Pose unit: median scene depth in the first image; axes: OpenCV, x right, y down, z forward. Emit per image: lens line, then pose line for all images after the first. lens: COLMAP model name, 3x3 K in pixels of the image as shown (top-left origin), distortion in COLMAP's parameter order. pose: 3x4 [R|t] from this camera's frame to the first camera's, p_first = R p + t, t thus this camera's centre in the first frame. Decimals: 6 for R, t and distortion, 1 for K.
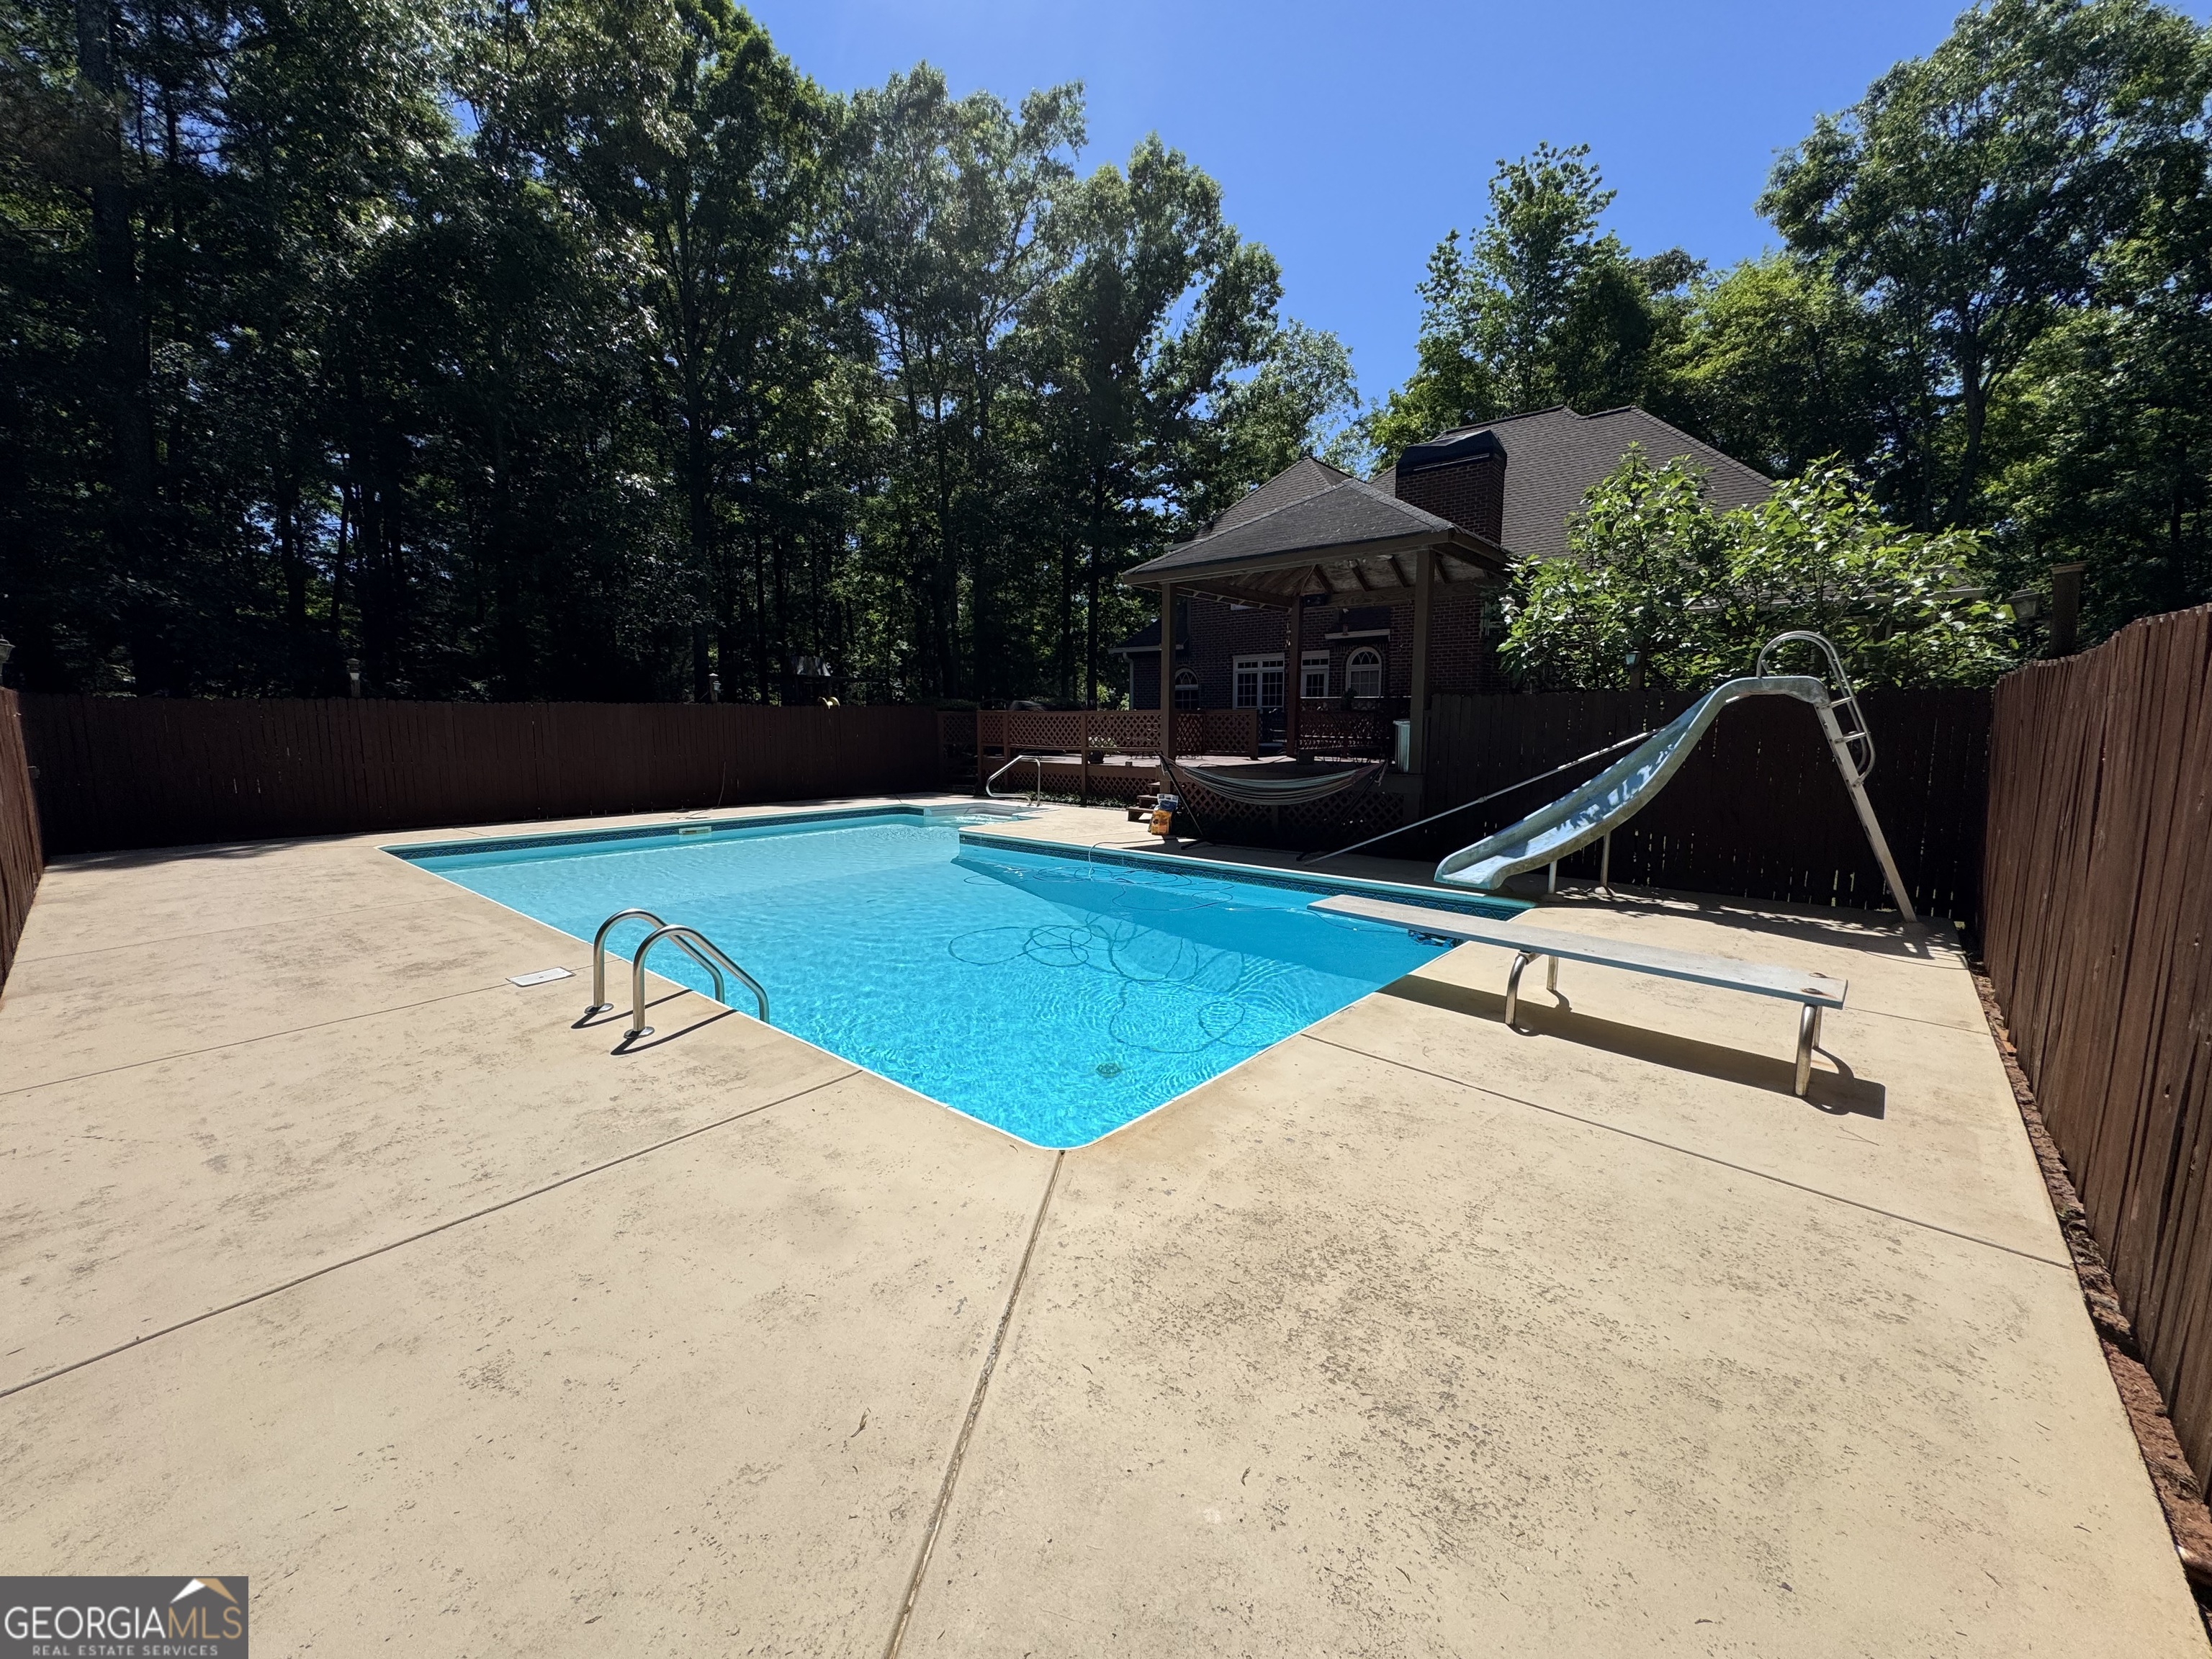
lens RADIAL K [[882.8, 0, 1104.2], [0, 882.8, 834.1], [0, 0, 1]] dist [-0.003323, -0.000316]
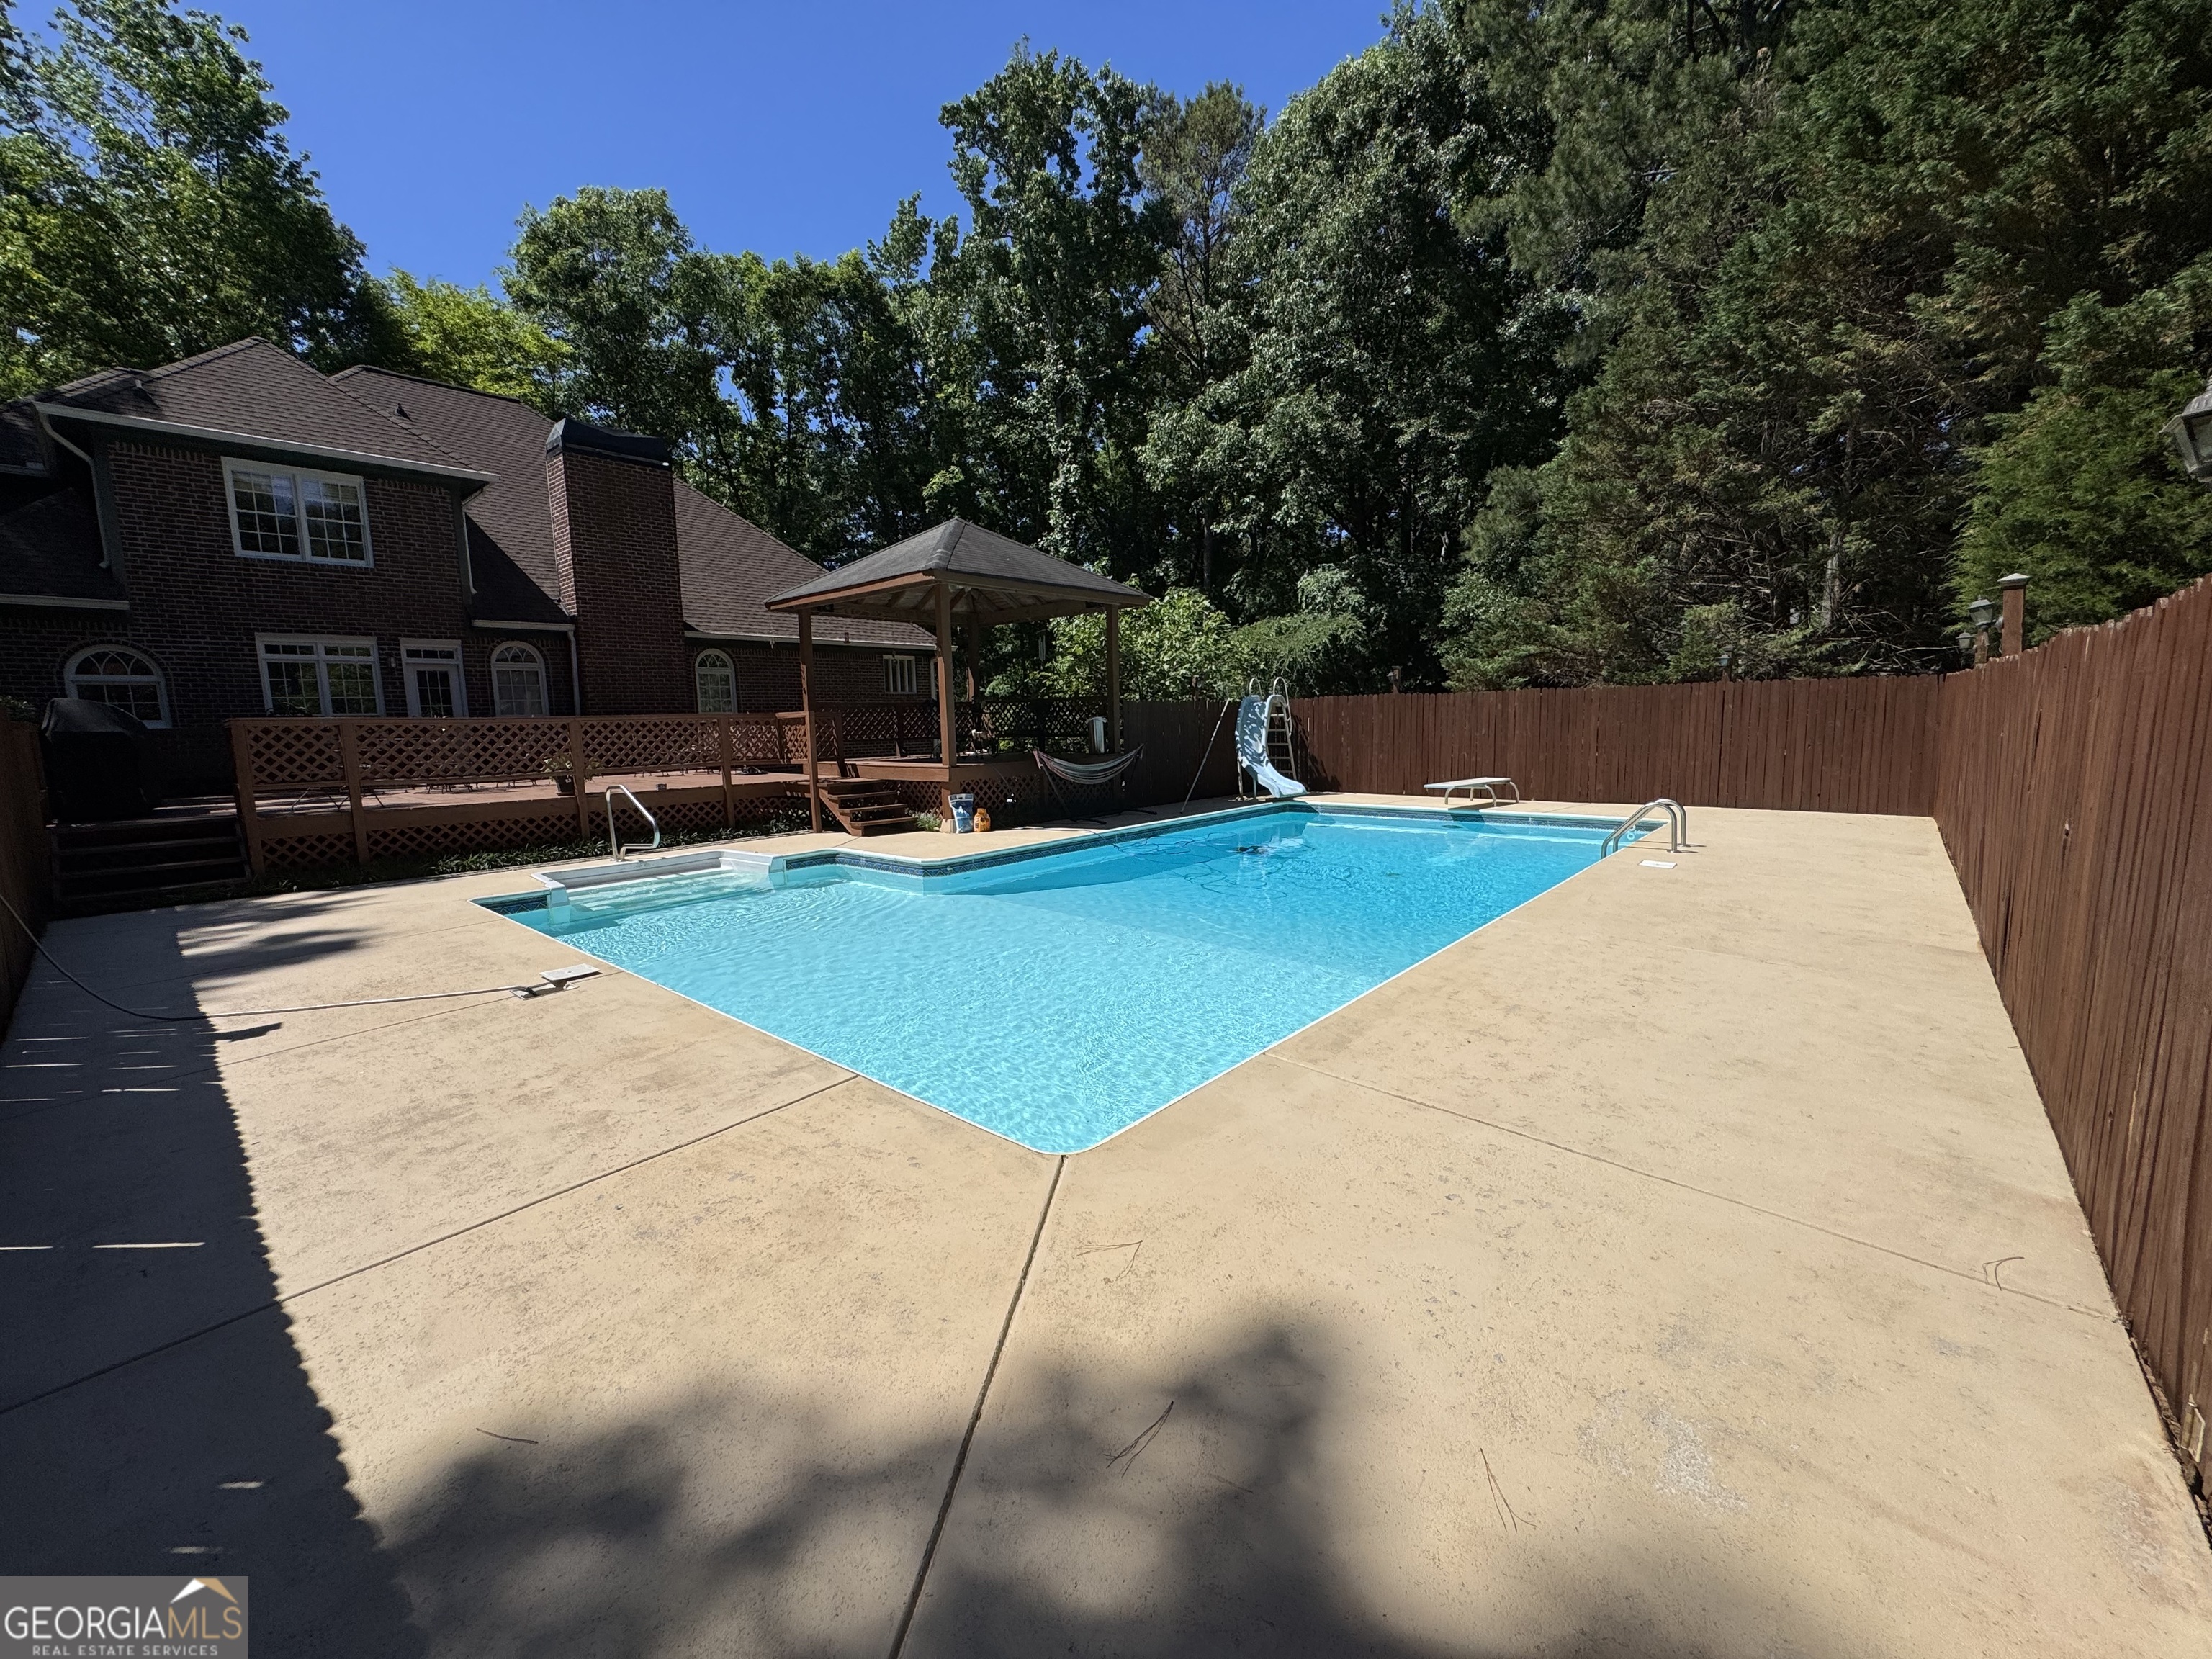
lens RADIAL K [[882.8, 0, 1102.9], [0, 882.8, 833.8], [0, 0, 1]] dist [-0.003323, -0.000316]
pose [[0.003298, -0.129443, 0.991581, -0.488056], [0.150781, 0.980314, 0.127470, -0.055921], [-0.988562, 0.149091, 0.022751, 0.438036]]
